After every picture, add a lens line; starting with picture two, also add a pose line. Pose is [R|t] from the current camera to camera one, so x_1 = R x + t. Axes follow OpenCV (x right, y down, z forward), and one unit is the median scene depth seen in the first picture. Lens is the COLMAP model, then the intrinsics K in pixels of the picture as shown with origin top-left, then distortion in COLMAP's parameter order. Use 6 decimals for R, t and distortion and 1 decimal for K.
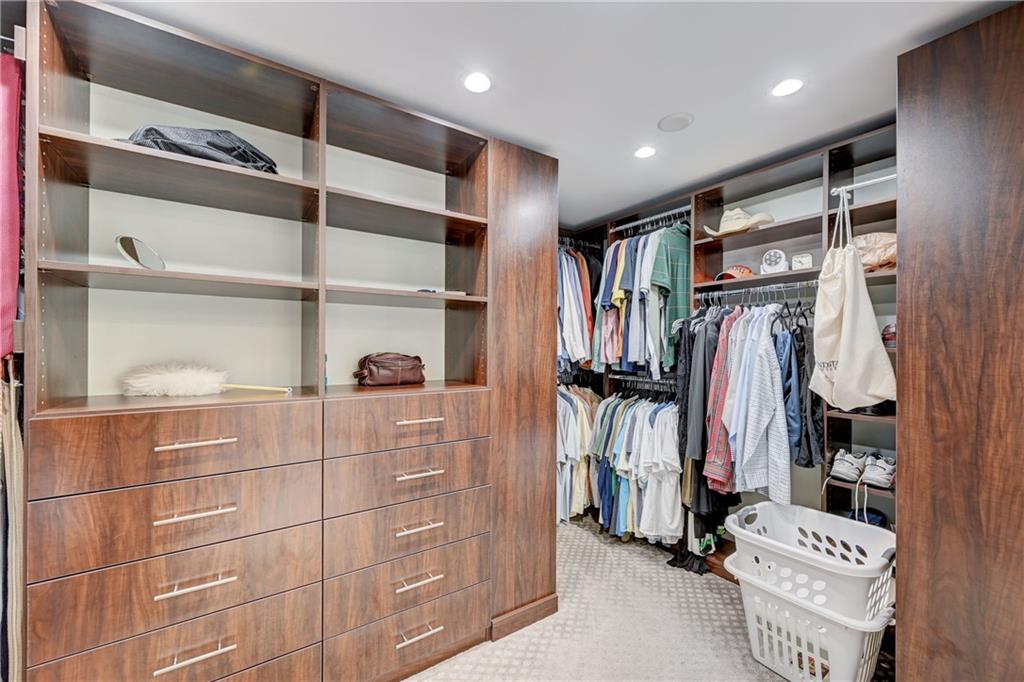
lens RADIAL K [[406.2, 0, 510.8], [0, 406.2, 345.1], [0, 0, 1]] dist [0.003373, -0.000351]
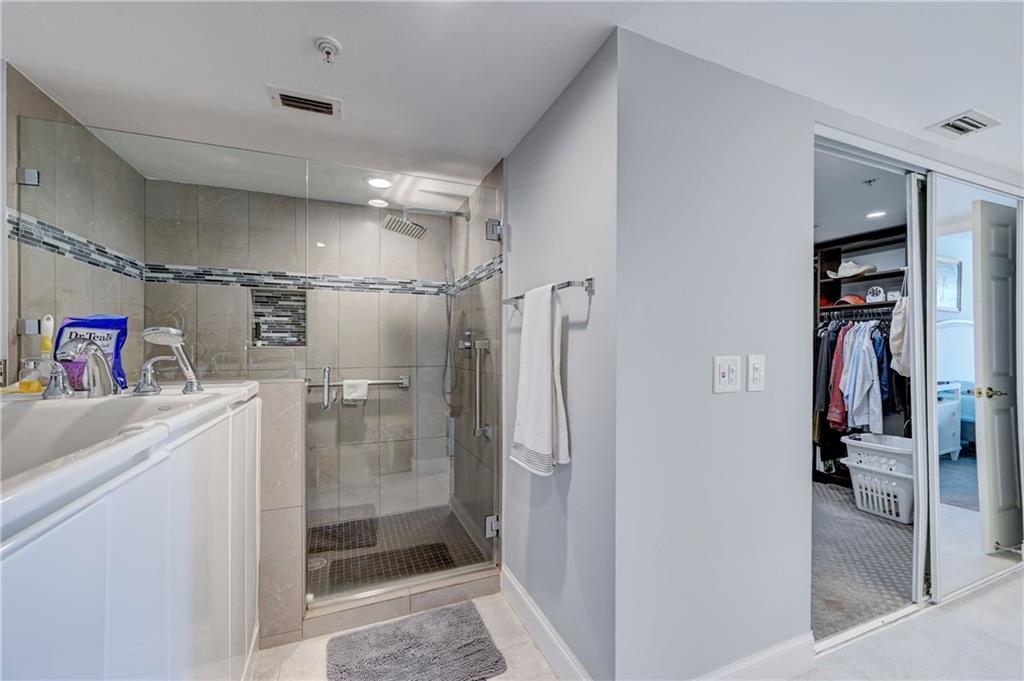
lens RADIAL K [[405.9, 0, 510.8], [0, 405.9, 344.0], [0, 0, 1]] dist [0.001406, 0.001837]
pose [[0.977453, -0.002070, -0.211144, -0.469586], [0.002595, 0.999994, 0.002208, -0.009802], [0.211138, -0.002706, 0.977452, -0.961437]]
